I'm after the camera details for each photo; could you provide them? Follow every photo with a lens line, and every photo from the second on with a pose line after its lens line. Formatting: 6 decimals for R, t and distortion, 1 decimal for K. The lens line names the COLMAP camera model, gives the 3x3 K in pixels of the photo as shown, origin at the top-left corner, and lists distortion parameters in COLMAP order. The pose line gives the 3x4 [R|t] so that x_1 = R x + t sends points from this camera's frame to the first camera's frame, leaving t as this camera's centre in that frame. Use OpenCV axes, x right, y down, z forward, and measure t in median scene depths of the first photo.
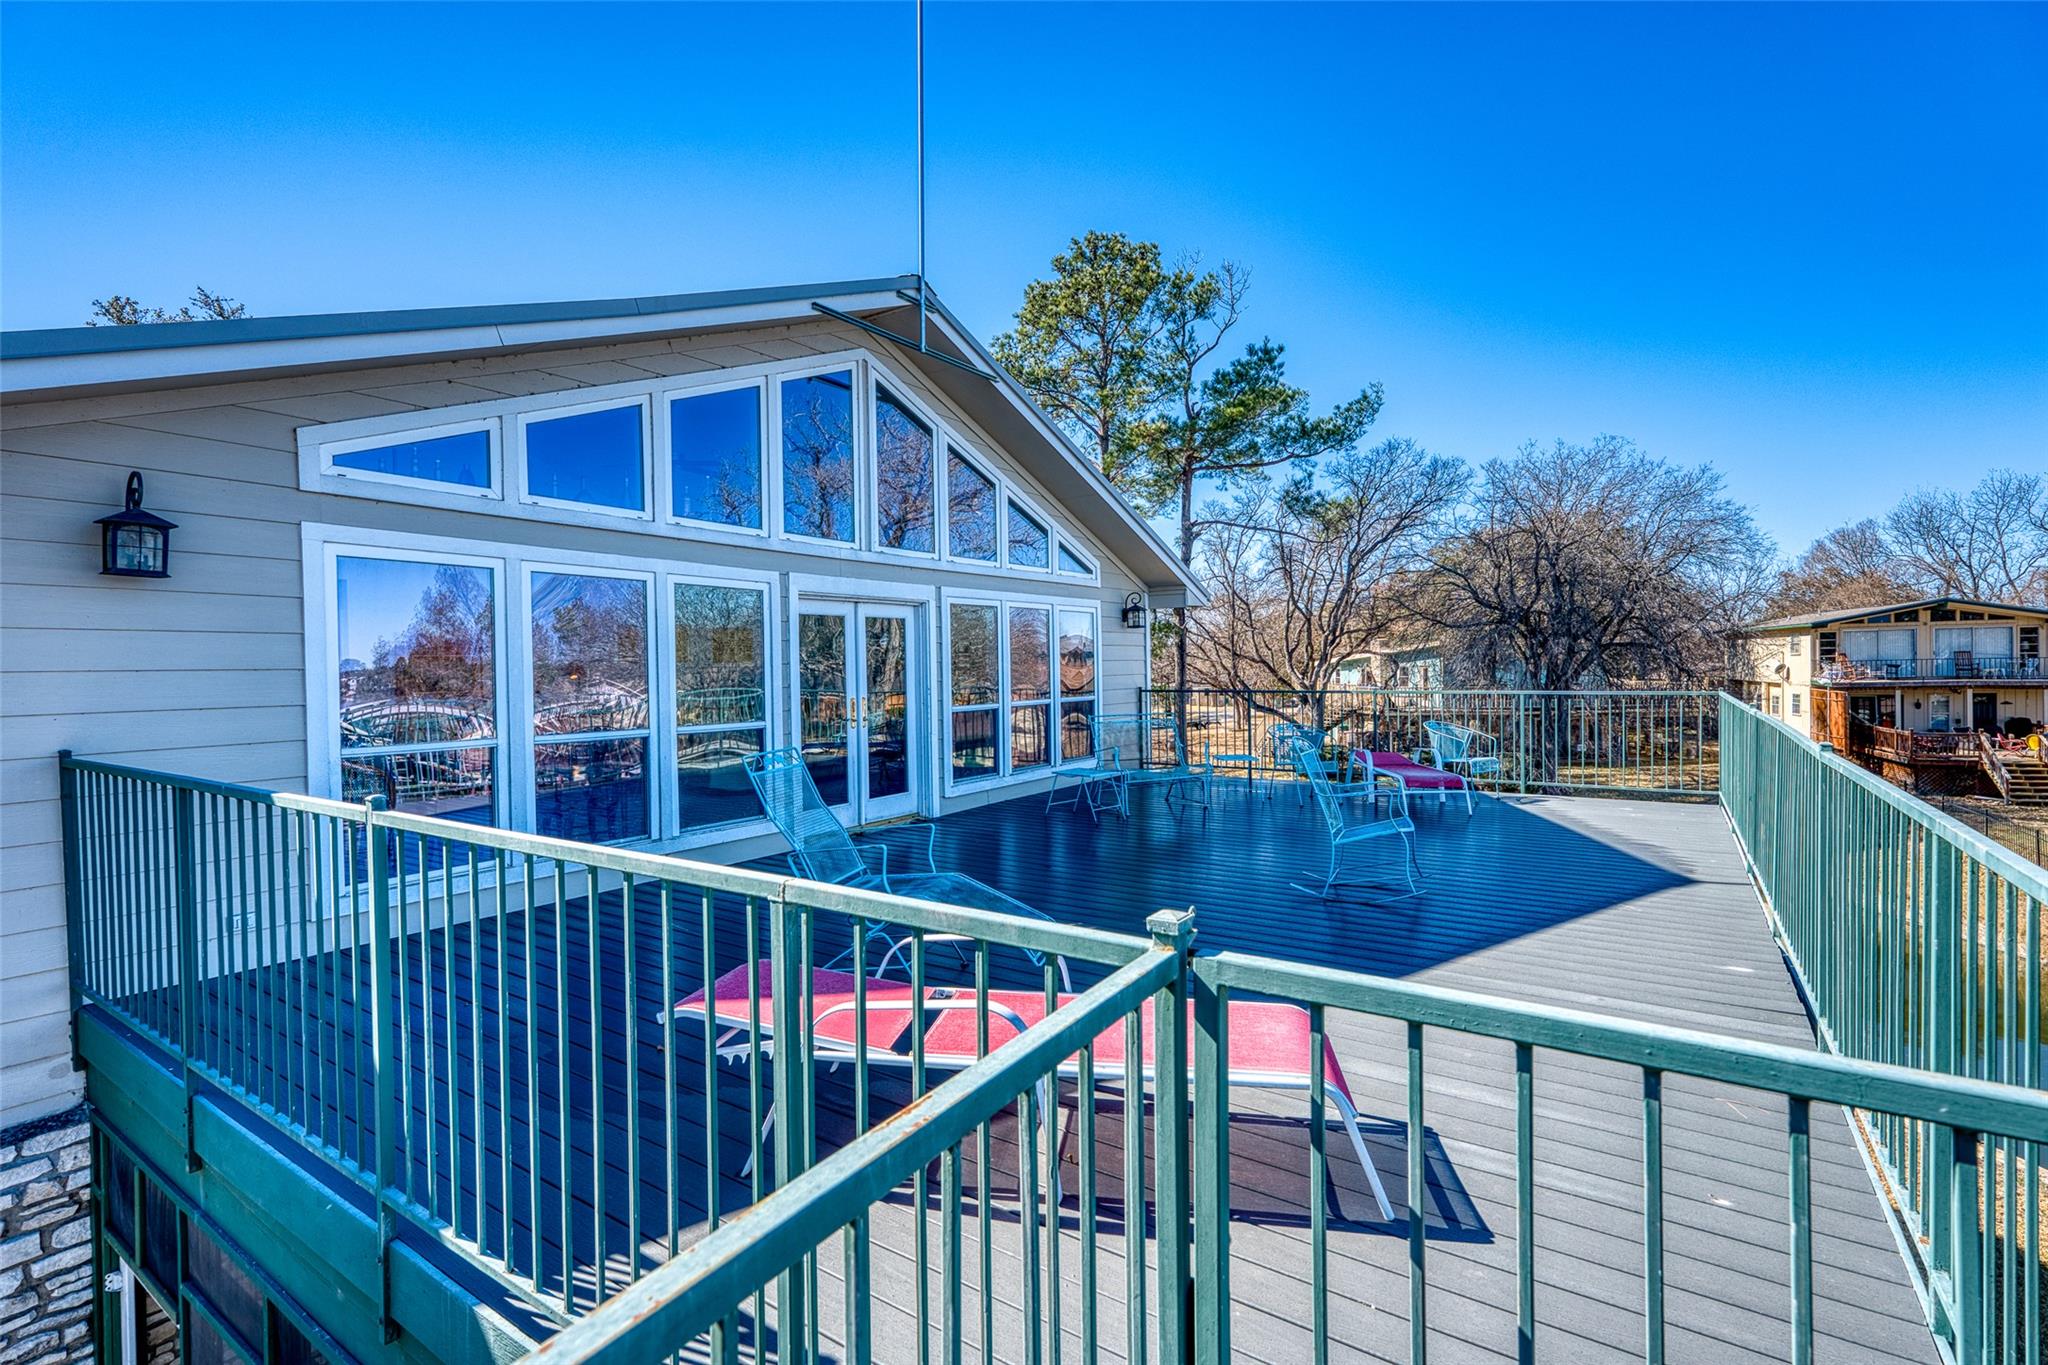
lens RADIAL K [[937.1, 0, 1024.0], [0, 937.1, 682.5], [0, 0, 1]] dist [0.001258, 0.000036]
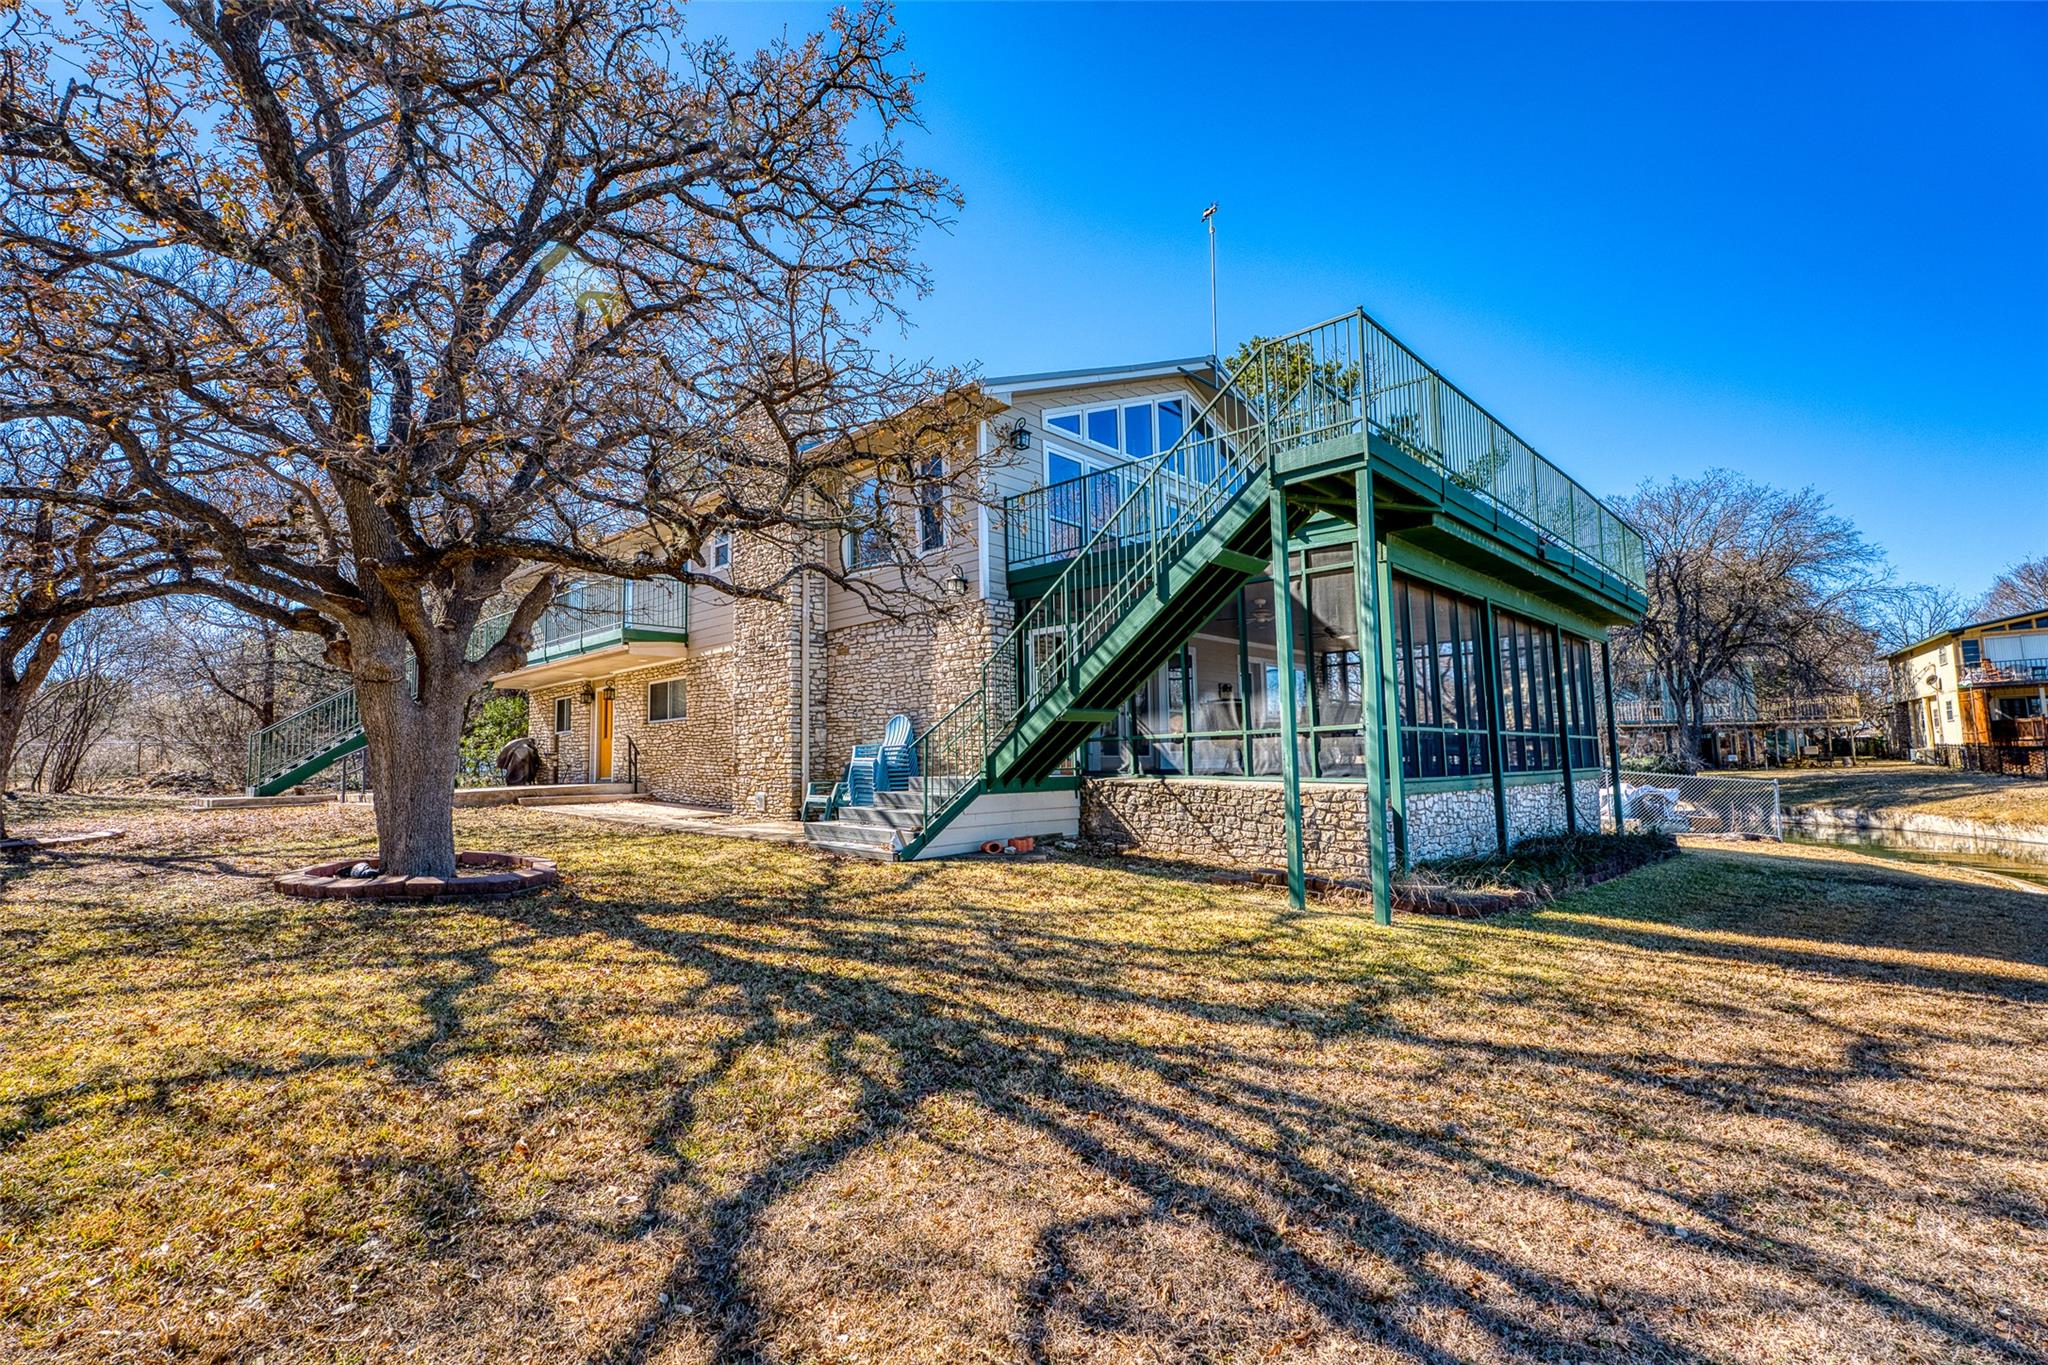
lens RADIAL K [[937.1, 0, 1024.0], [0, 937.1, 682.5], [0, 0, 1]] dist [0.001258, 0.000036]
pose [[0.987420, -0.019829, -0.156871, -0.050510], [0.002546, 0.993971, -0.109613, 0.125414], [0.158098, 0.107835, 0.981517, -0.251562]]
